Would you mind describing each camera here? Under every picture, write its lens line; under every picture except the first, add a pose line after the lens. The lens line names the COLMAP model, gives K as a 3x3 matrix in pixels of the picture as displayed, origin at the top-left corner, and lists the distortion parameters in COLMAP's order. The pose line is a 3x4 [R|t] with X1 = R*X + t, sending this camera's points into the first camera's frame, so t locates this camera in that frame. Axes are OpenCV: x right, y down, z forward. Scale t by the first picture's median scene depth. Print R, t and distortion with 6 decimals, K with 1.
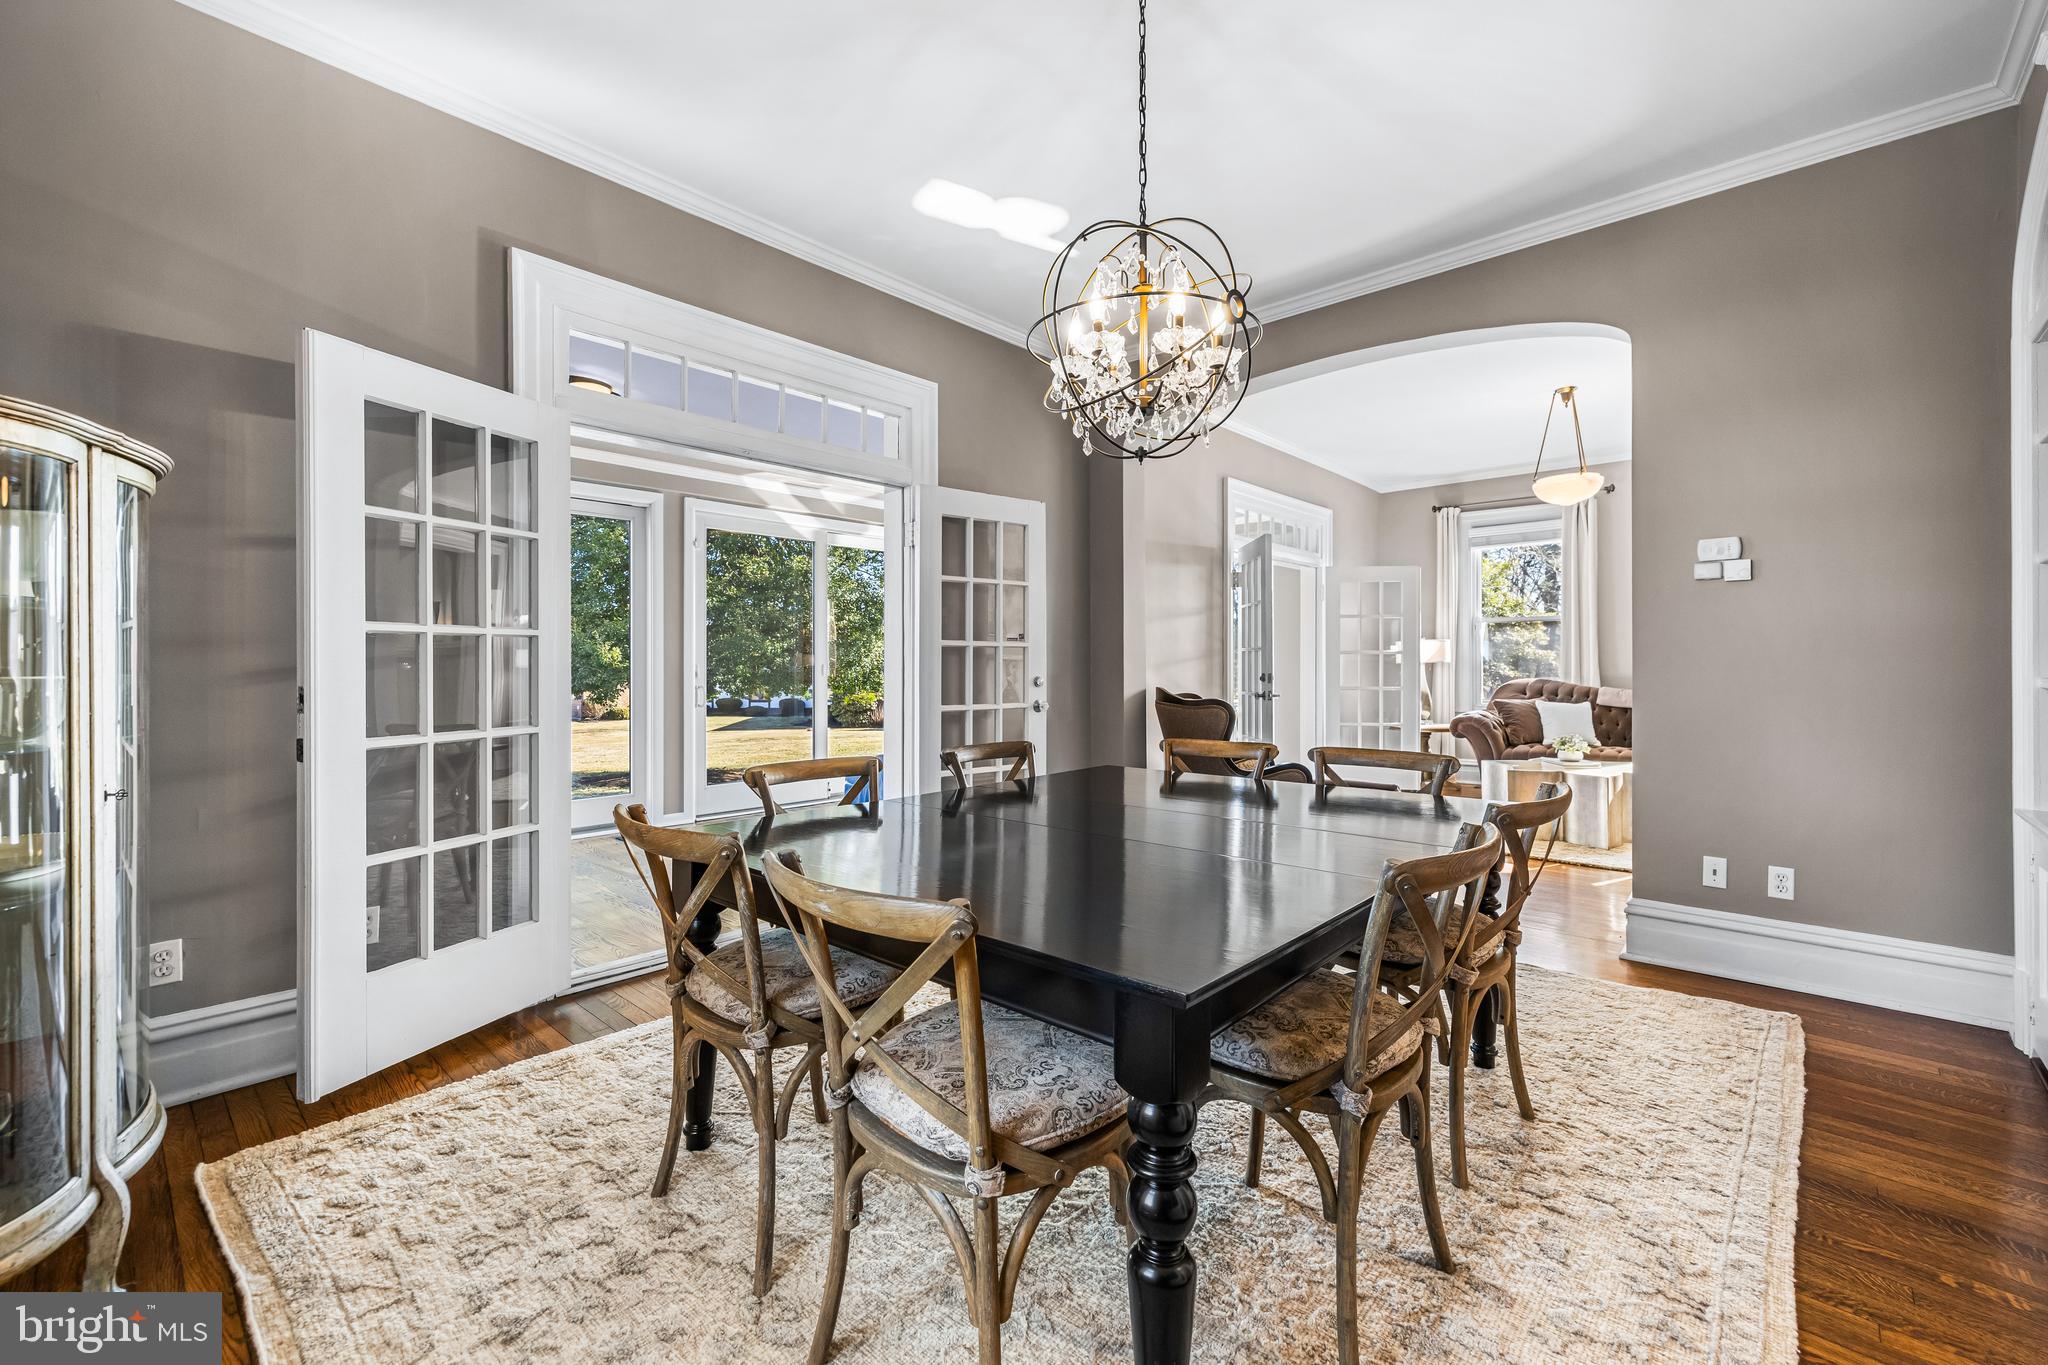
lens RADIAL K [[866.3, 0, 1020.7], [0, 866.3, 673.5], [0, 0, 1]] dist [0.002070, 0.000458]
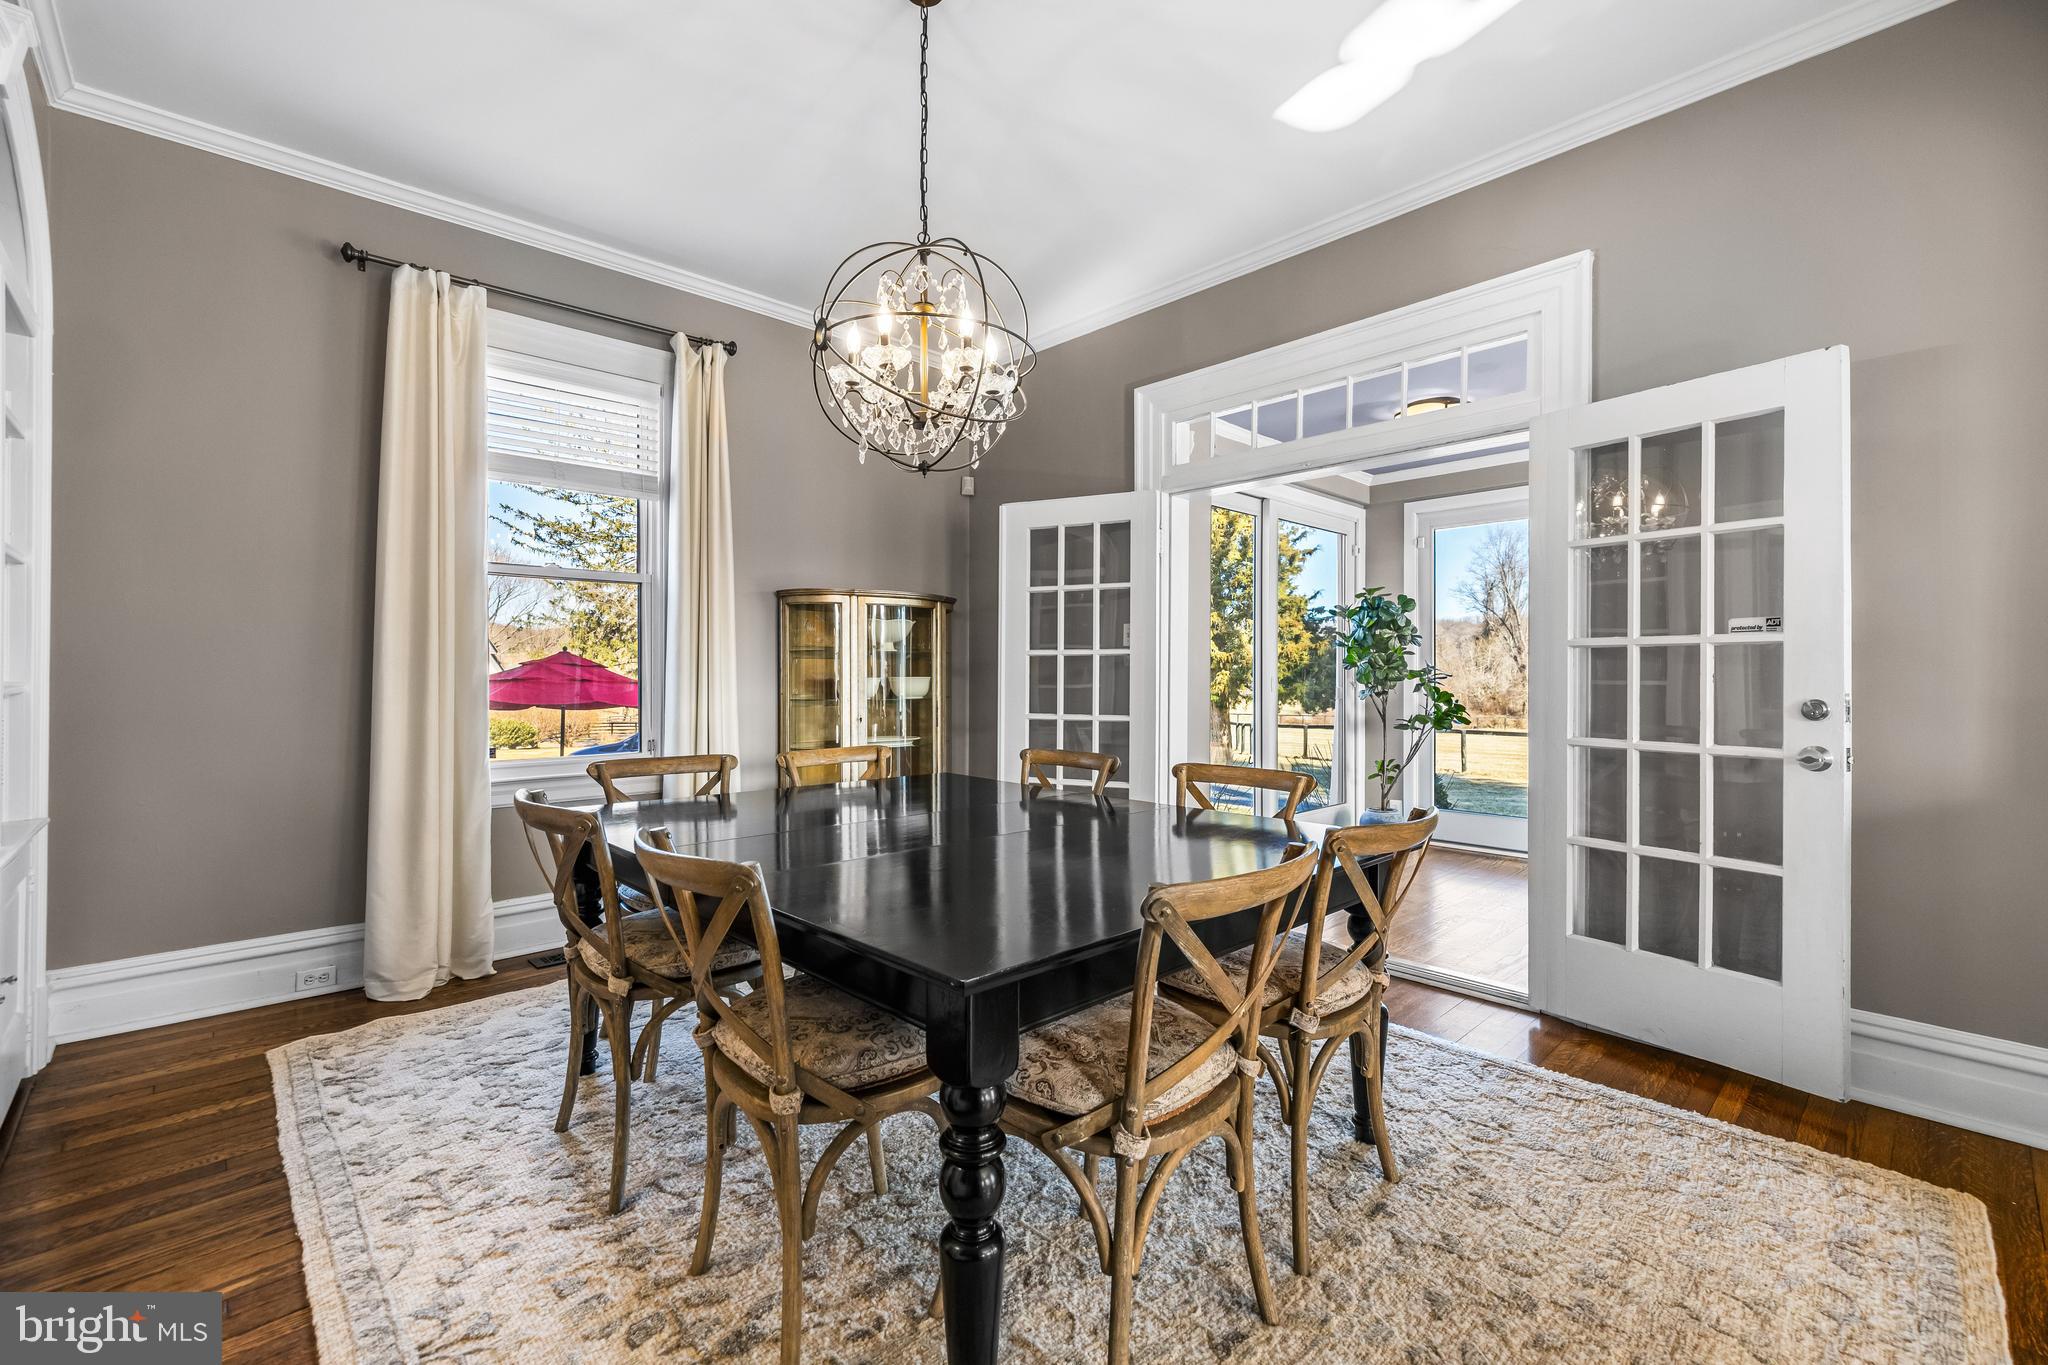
lens RADIAL K [[866.3, 0, 1020.7], [0, 866.3, 673.5], [0, 0, 1]] dist [0.002070, 0.000458]
pose [[-0.089378, 0.009085, -0.995956, 1.109889], [-0.007593, 0.999923, 0.009803, -0.024433], [0.995969, 0.008439, -0.089302, 1.153907]]
